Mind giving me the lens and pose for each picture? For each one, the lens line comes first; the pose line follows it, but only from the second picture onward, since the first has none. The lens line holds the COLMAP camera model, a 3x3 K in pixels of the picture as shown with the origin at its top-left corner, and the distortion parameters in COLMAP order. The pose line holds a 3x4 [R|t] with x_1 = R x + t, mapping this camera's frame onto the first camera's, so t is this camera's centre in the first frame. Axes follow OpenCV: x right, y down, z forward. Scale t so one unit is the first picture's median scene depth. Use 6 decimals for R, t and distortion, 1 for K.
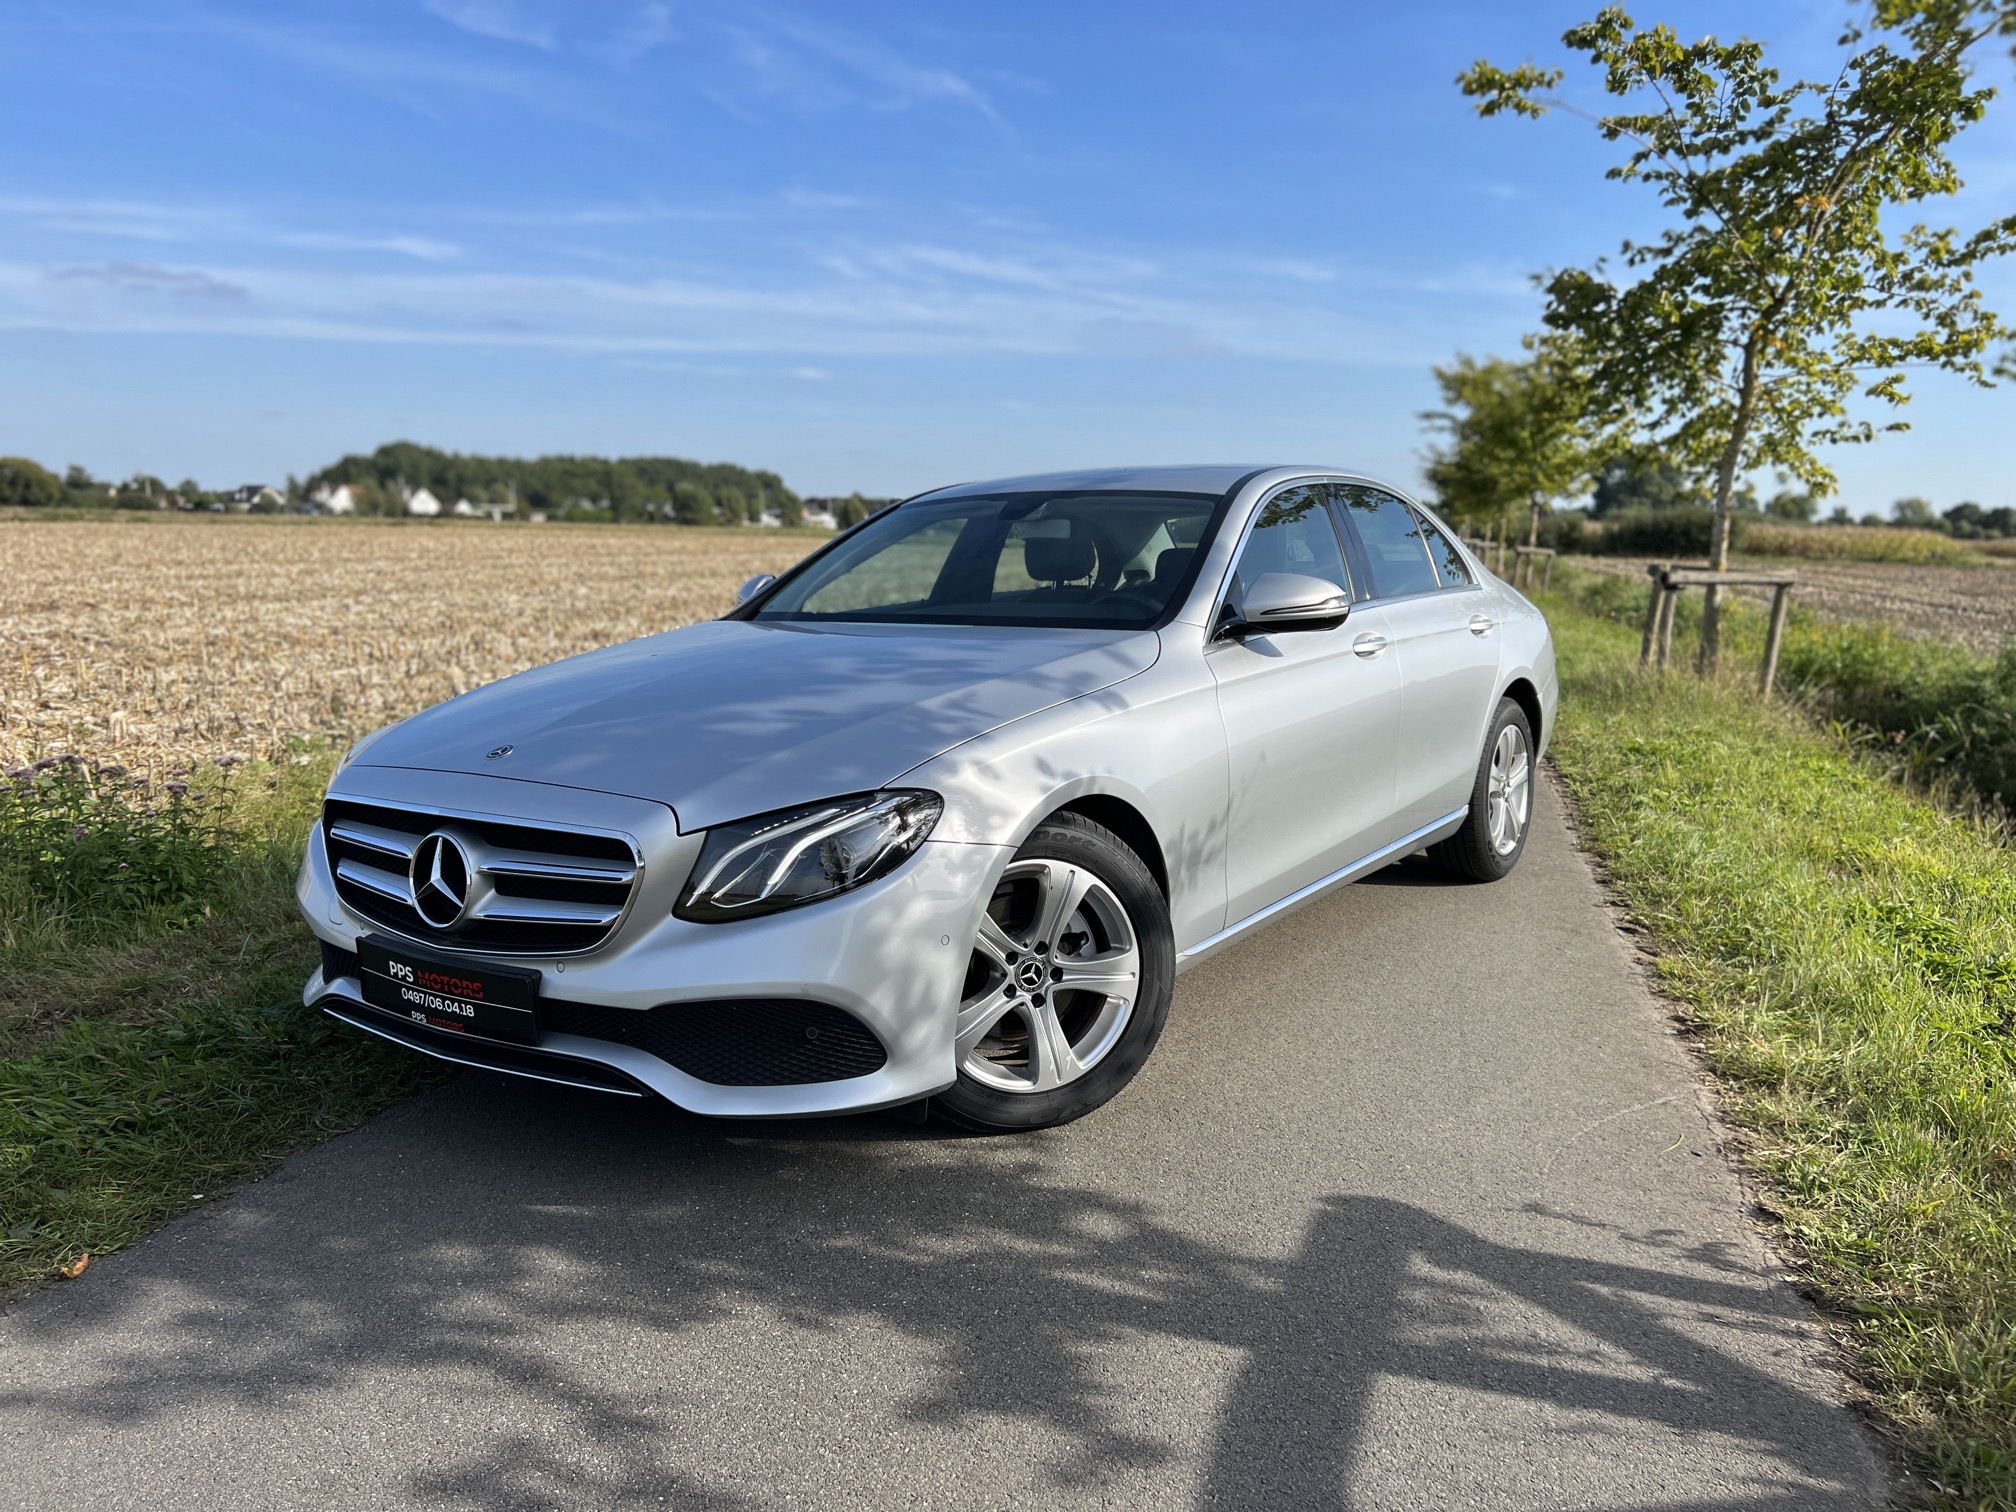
lens RADIAL K [[1472.7, 0, 1012.8], [0, 1472.7, 748.2], [0, 0, 1]] dist [0.037963, -0.041839]
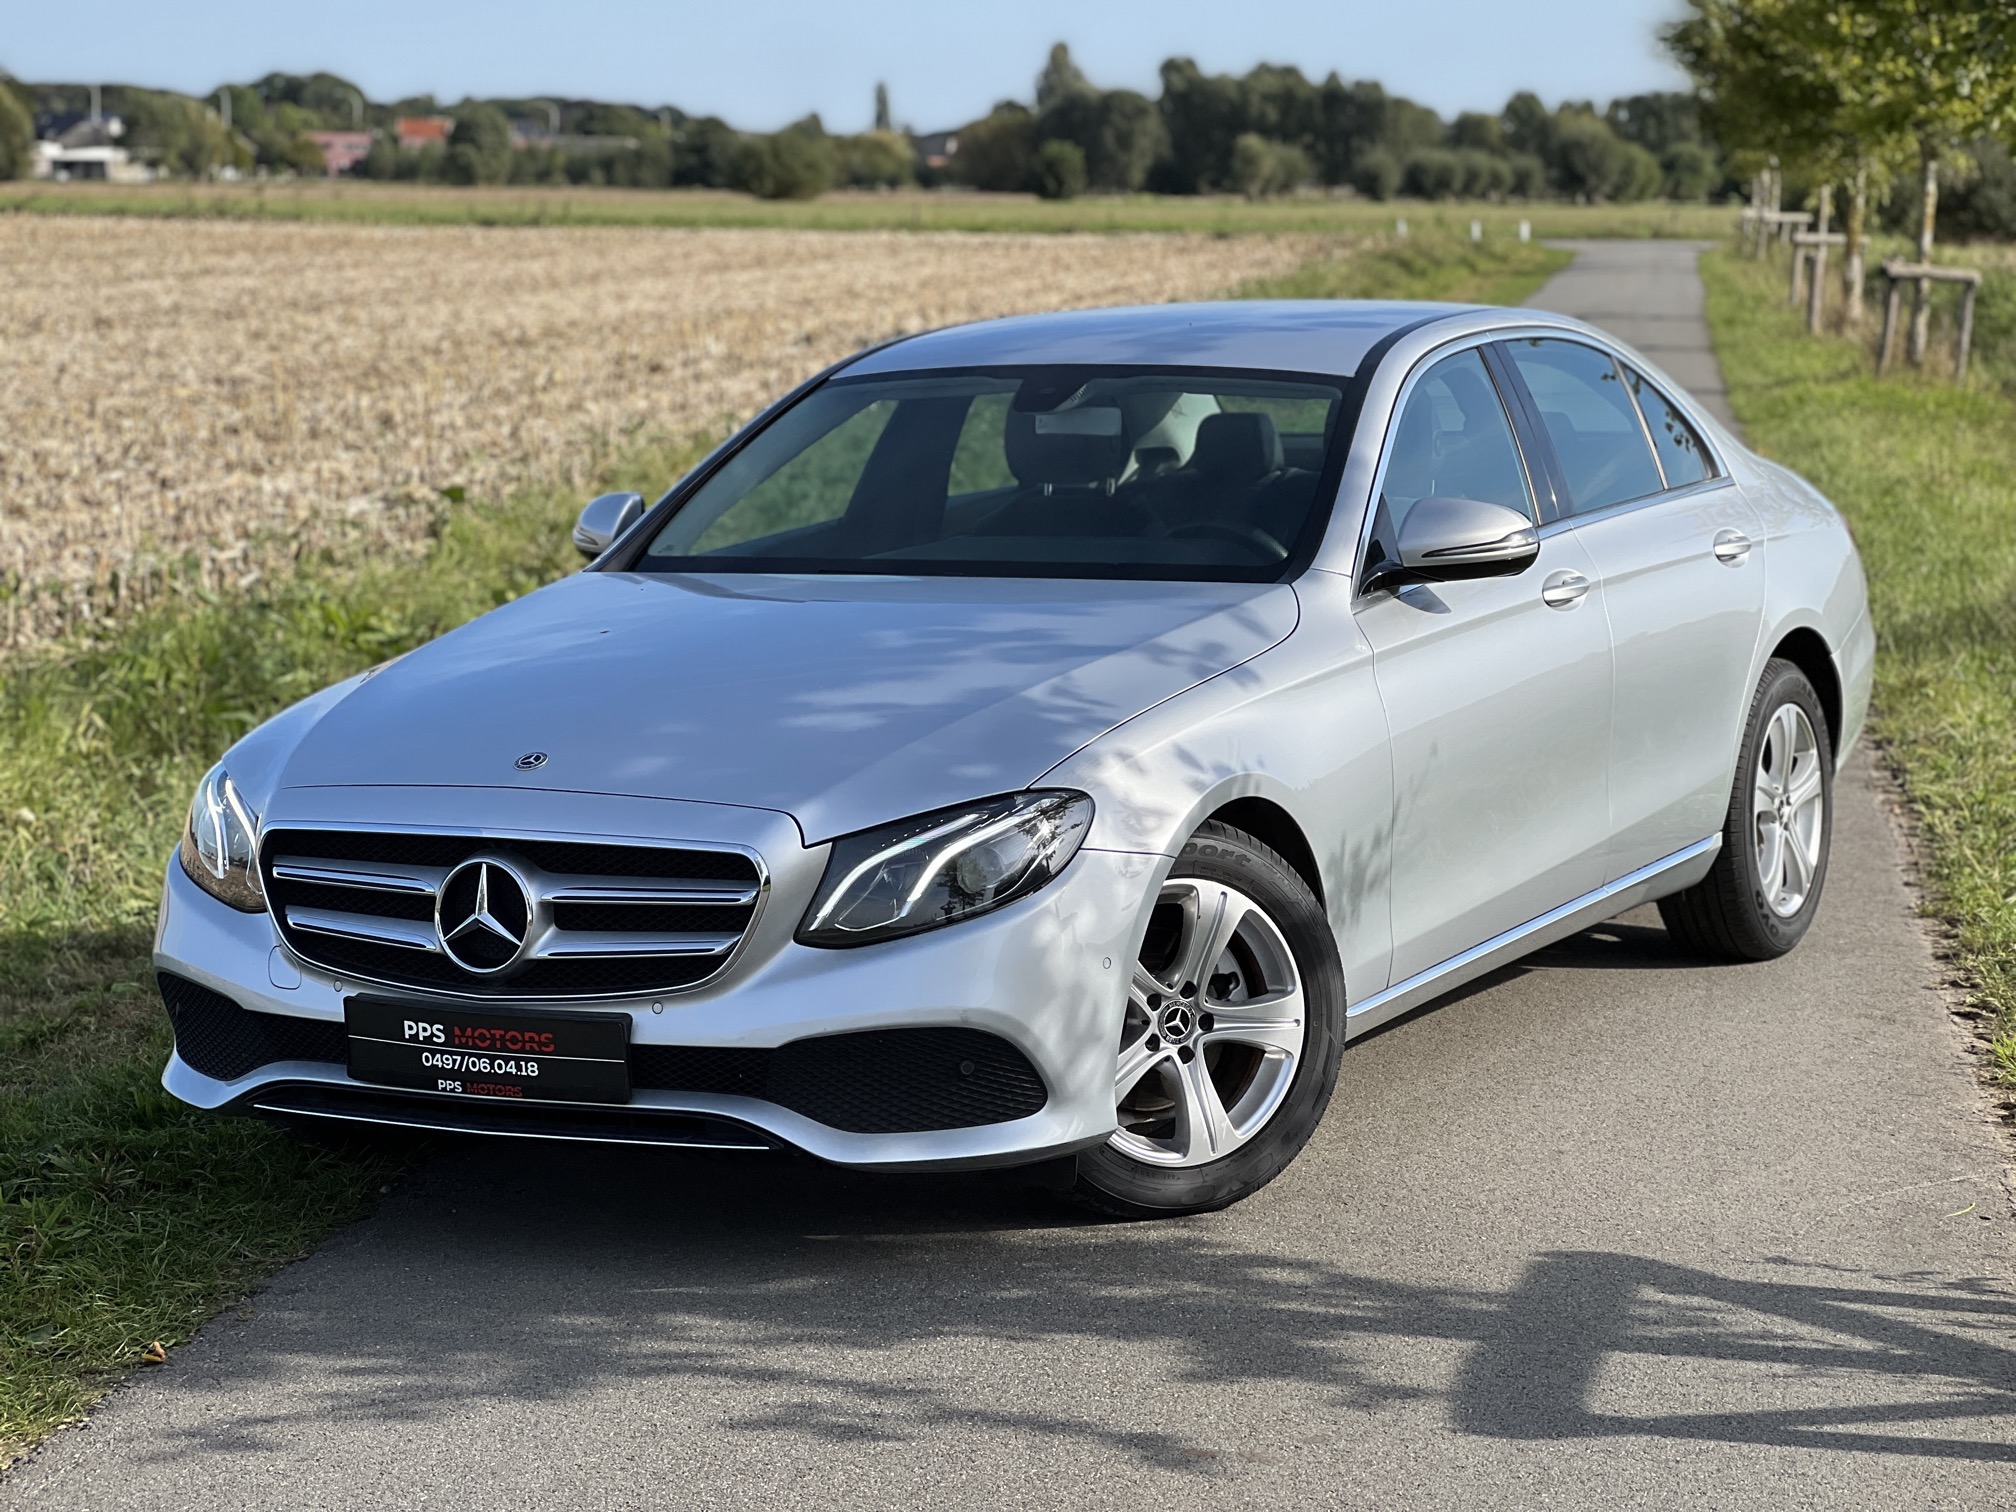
lens RADIAL K [[4336.1, 0, 983.8], [0, 4336.1, 692.3], [0, 0, 1]] dist [0.185947, 0.000000]
pose [[0.993258, -0.021589, 0.113900, -0.264416], [0.024696, 0.999358, -0.025938, 0.023737], [-0.113267, 0.028576, 0.993154, -0.999379]]
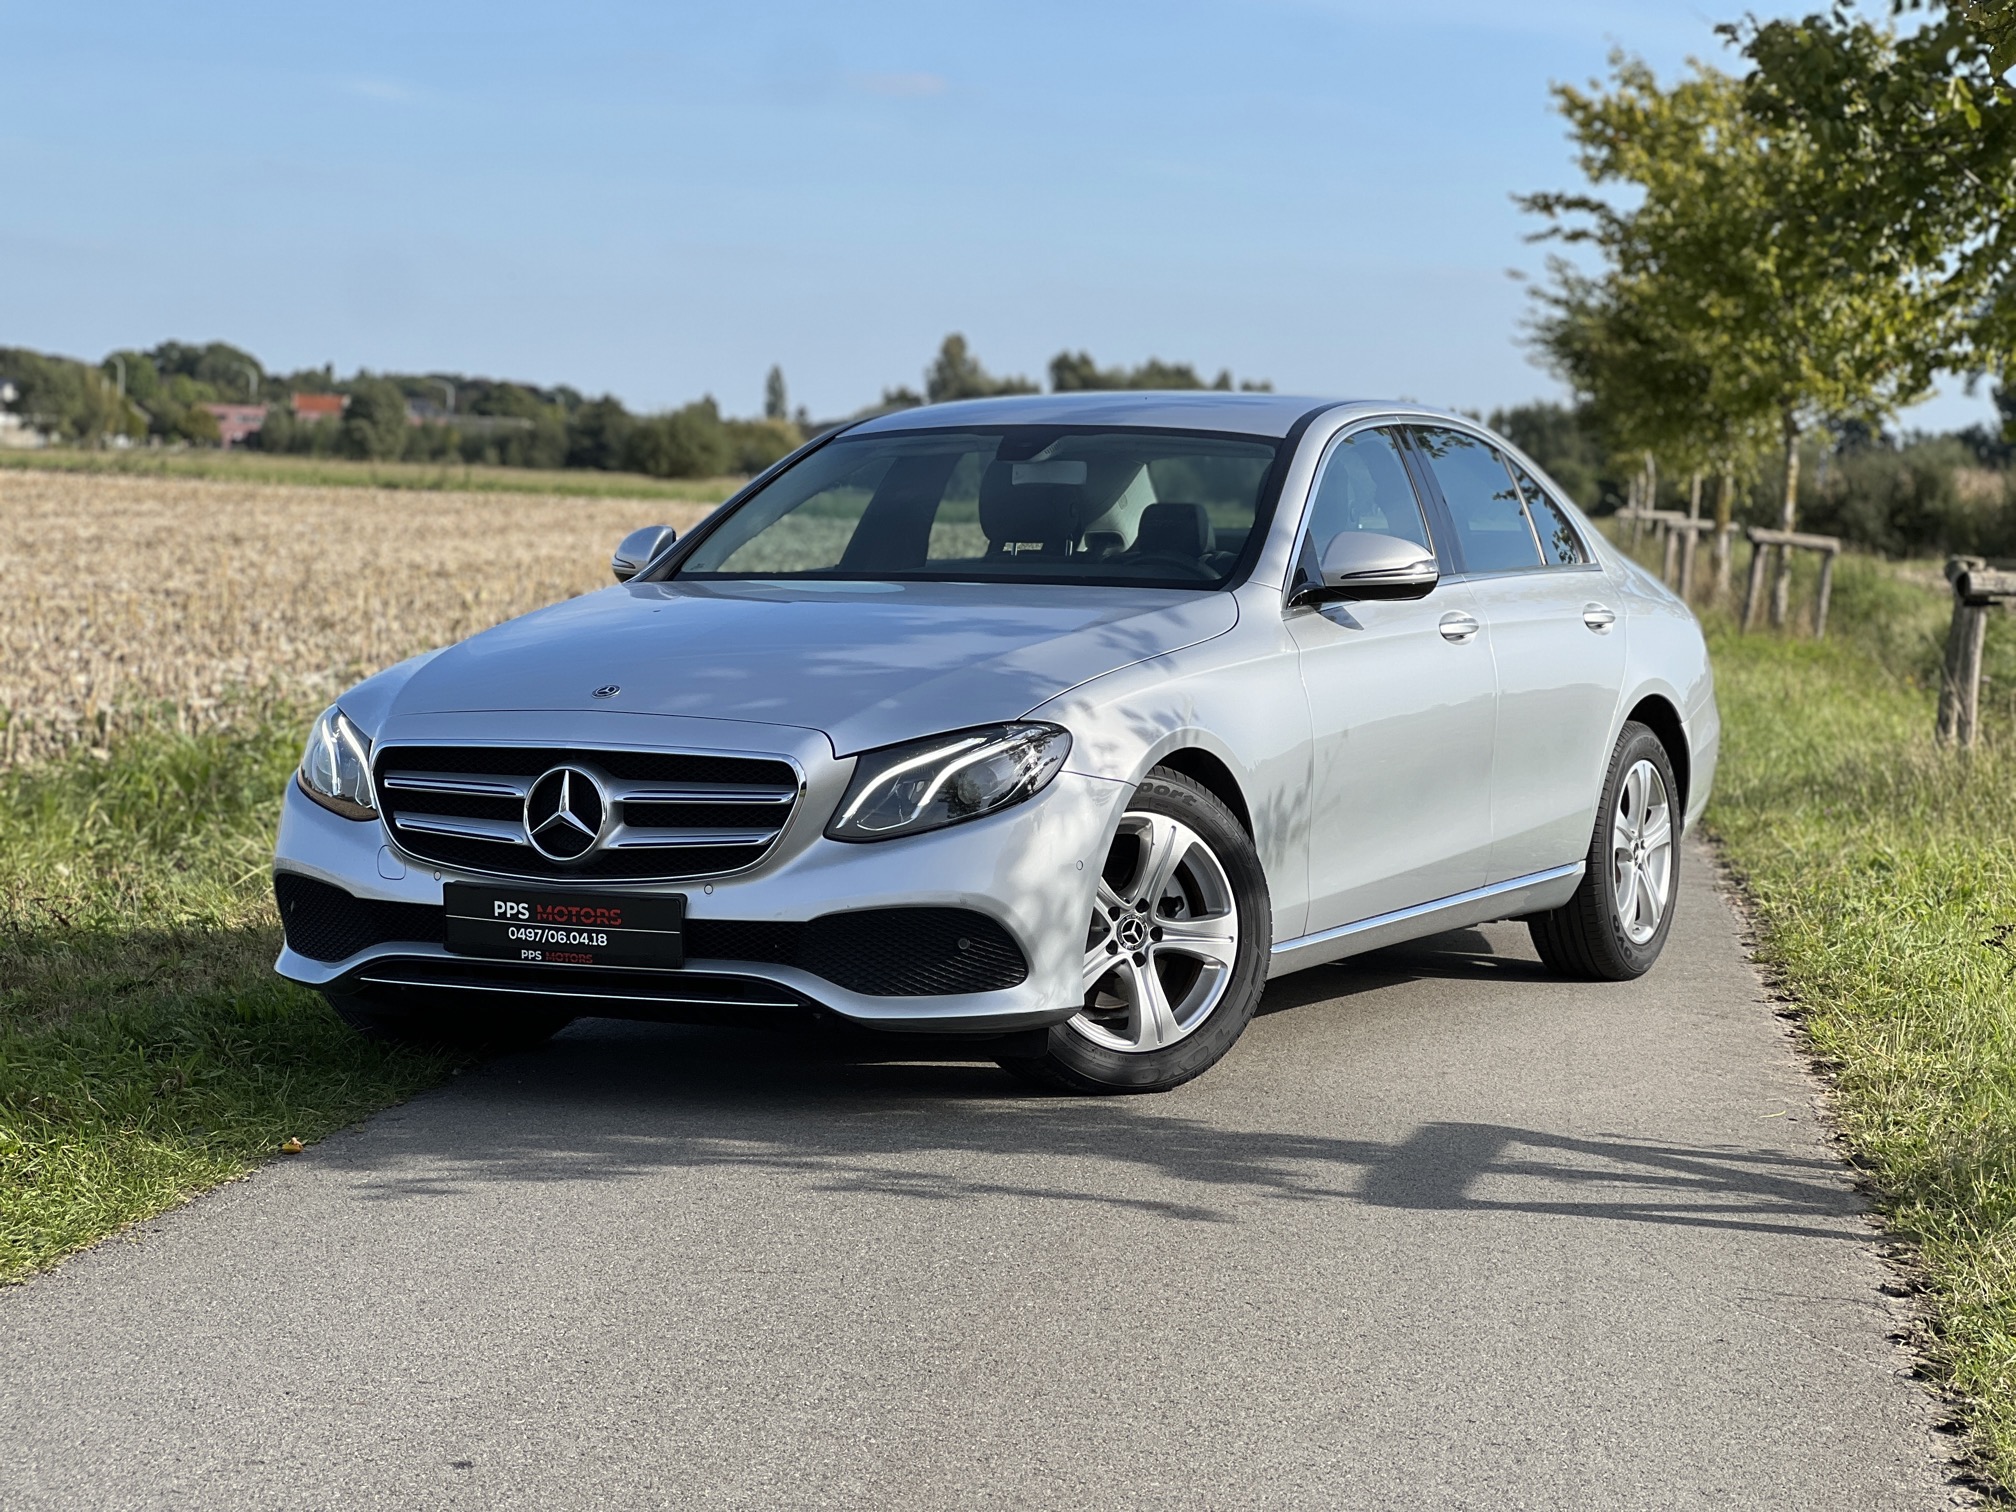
lens RADIAL K [[4336.1, 0, 1021.5], [0, 4336.1, 751.1], [0, 0, 1]] dist [0.185947, 0.000000]
pose [[0.988471, 0.014033, 0.150758, -0.362129], [-0.001885, 0.996759, -0.080421, 0.194938], [-0.151398, 0.079210, 0.985294, -1.338692]]
